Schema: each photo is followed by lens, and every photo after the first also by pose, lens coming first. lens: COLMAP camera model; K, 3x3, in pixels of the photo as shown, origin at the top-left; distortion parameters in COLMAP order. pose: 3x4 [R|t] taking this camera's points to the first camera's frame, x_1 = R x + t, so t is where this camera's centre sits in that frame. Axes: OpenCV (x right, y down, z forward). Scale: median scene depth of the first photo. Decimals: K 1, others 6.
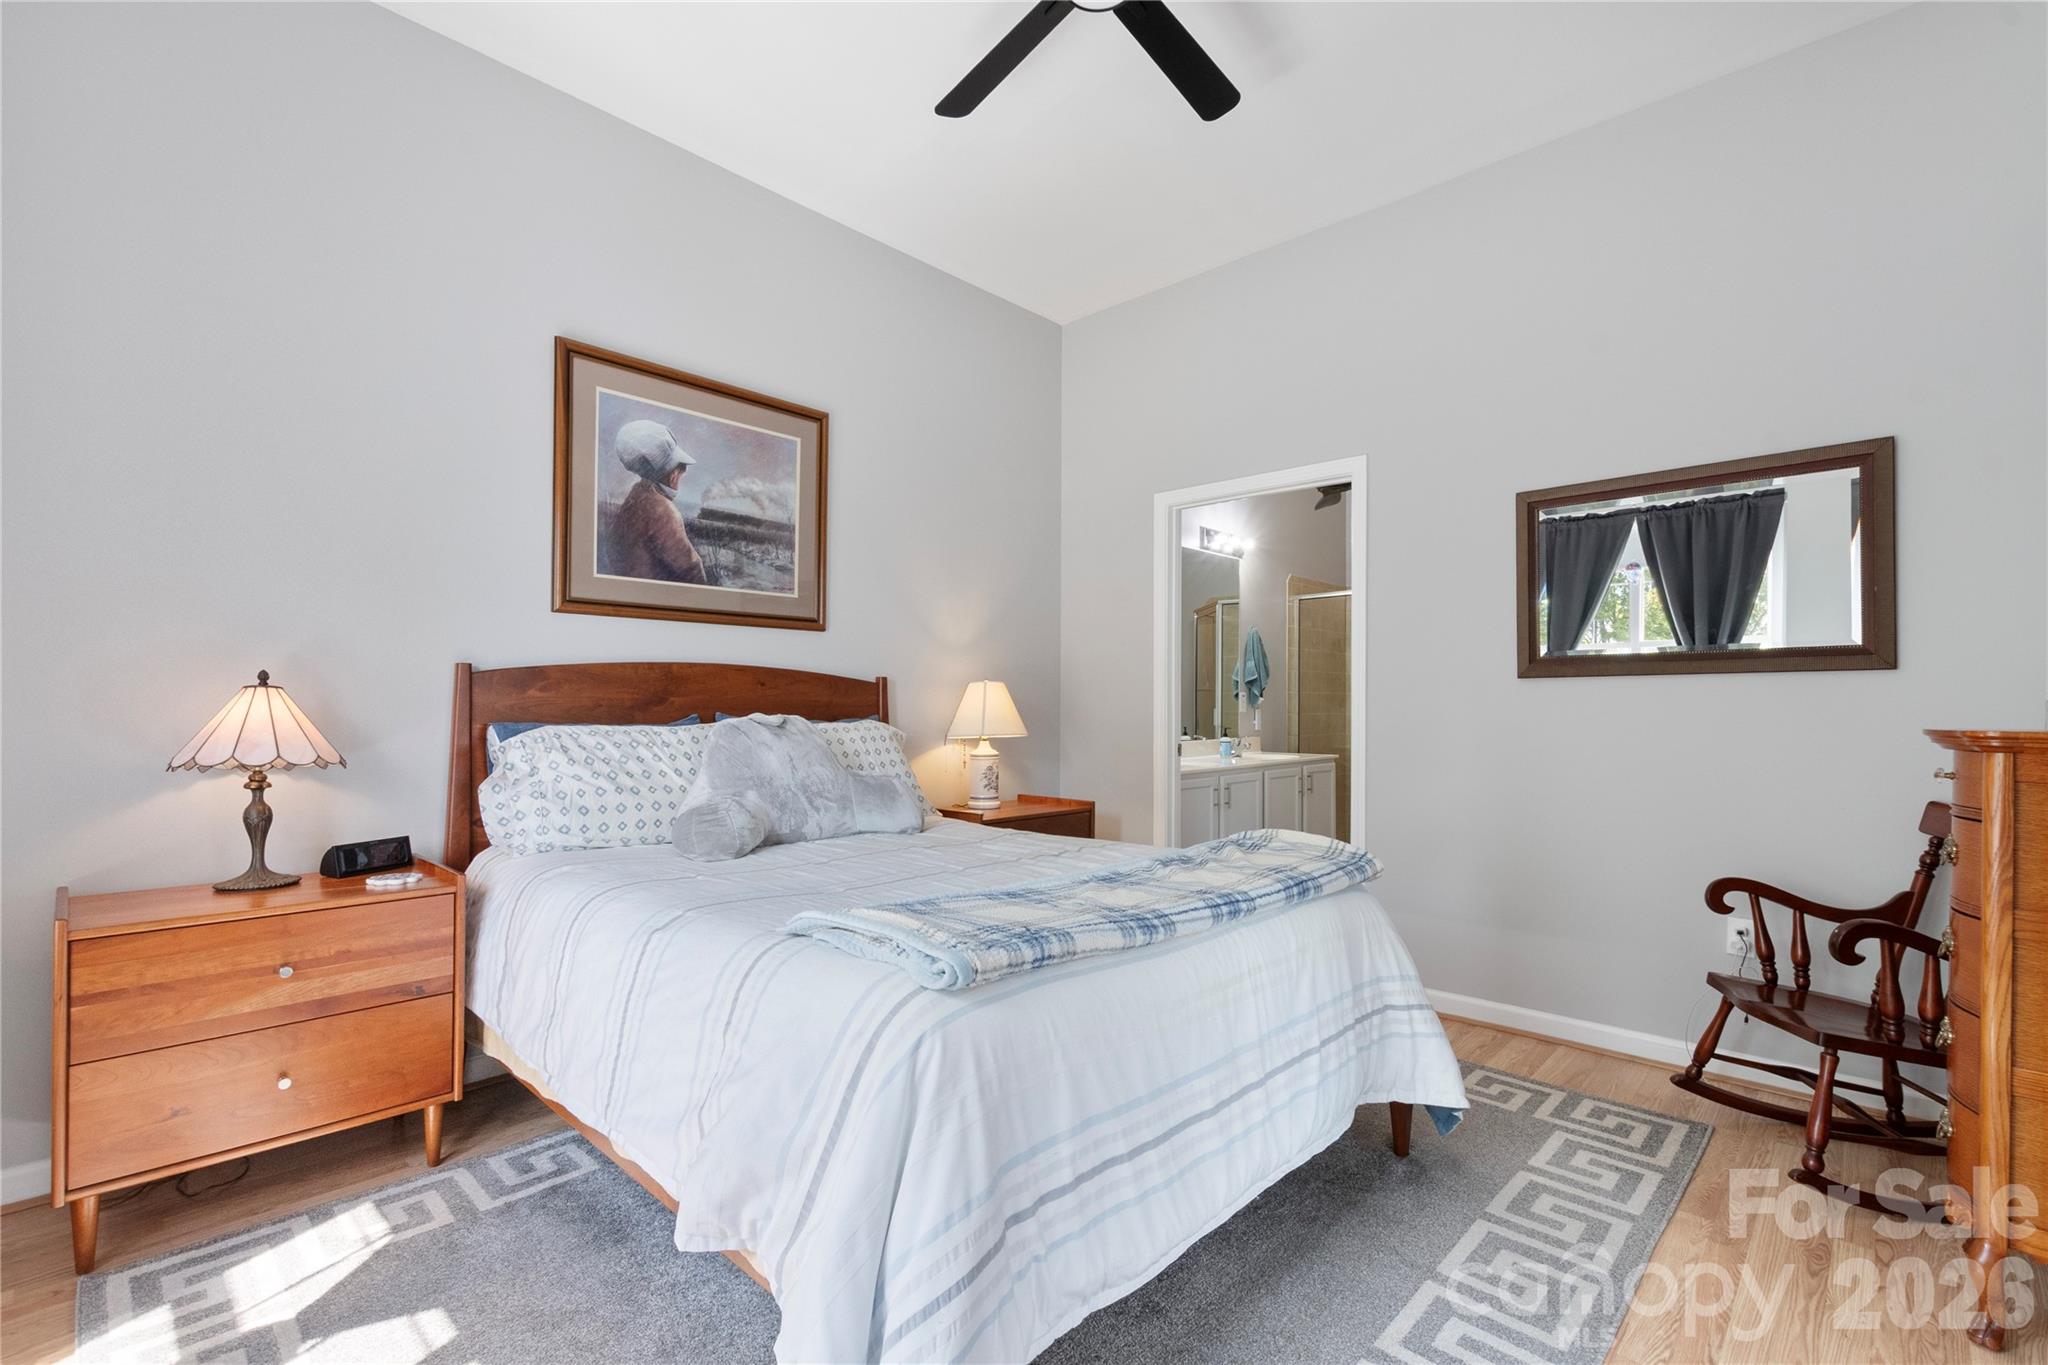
lens RADIAL K [[902.3, 0, 1026.0], [0, 902.3, 707.4], [0, 0, 1]] dist [0.002688, 0.000072]
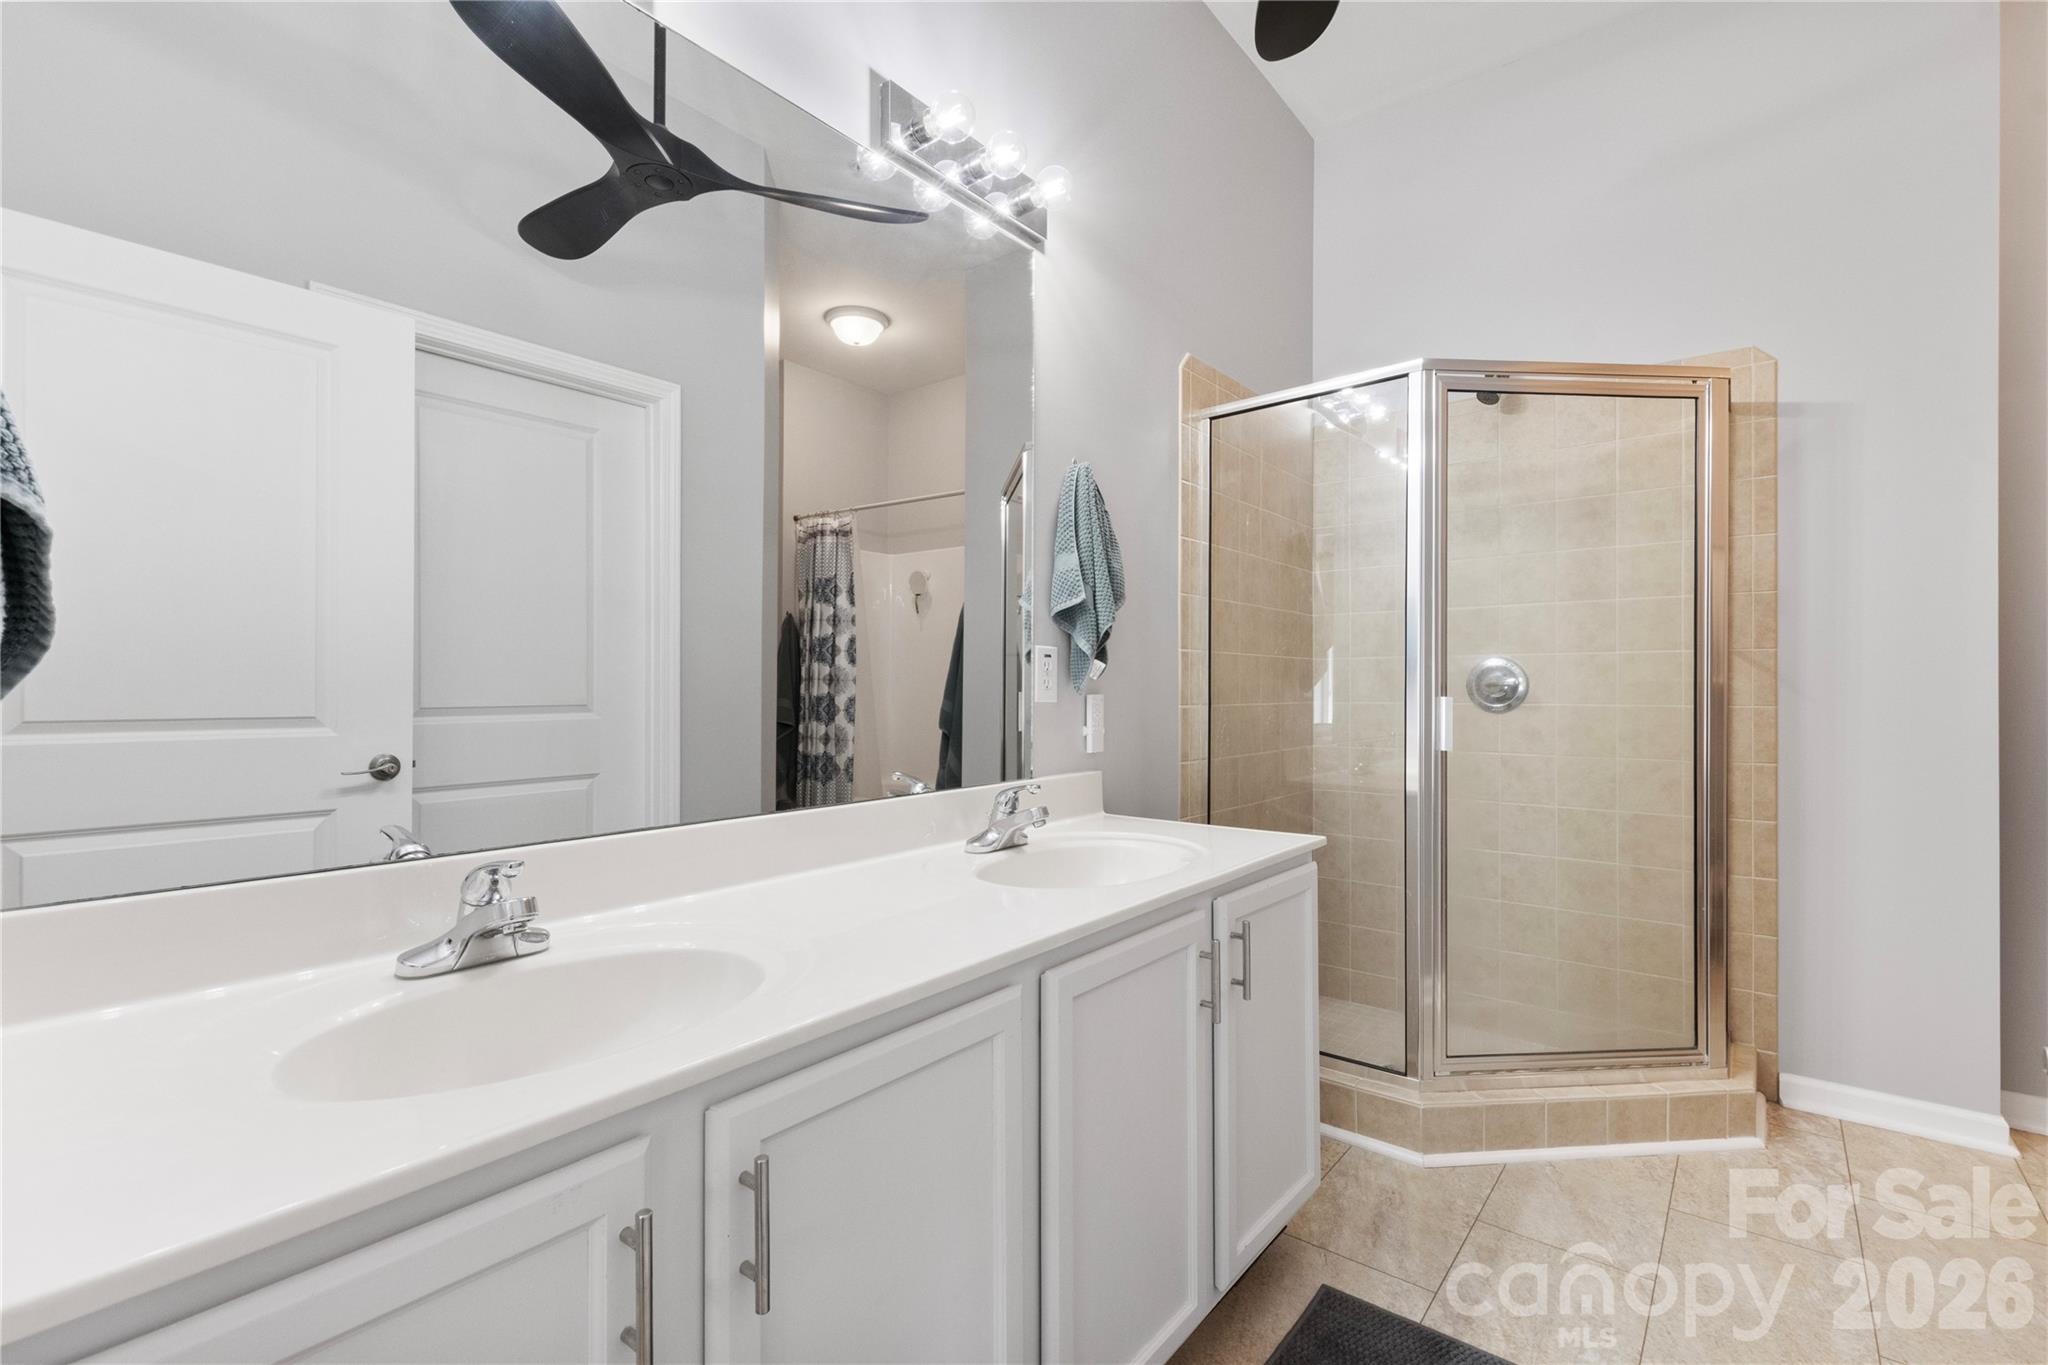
lens RADIAL K [[921.9, 0, 1024.0], [0, 921.9, 682.5], [0, 0, 1]] dist [0.000581, -0.000136]
pose [[0.996487, -0.000339, 0.083746, 0.379199], [0.000990, 0.999970, -0.007739, 0.000404], [-0.083741, 0.007795, 0.996457, 1.220015]]
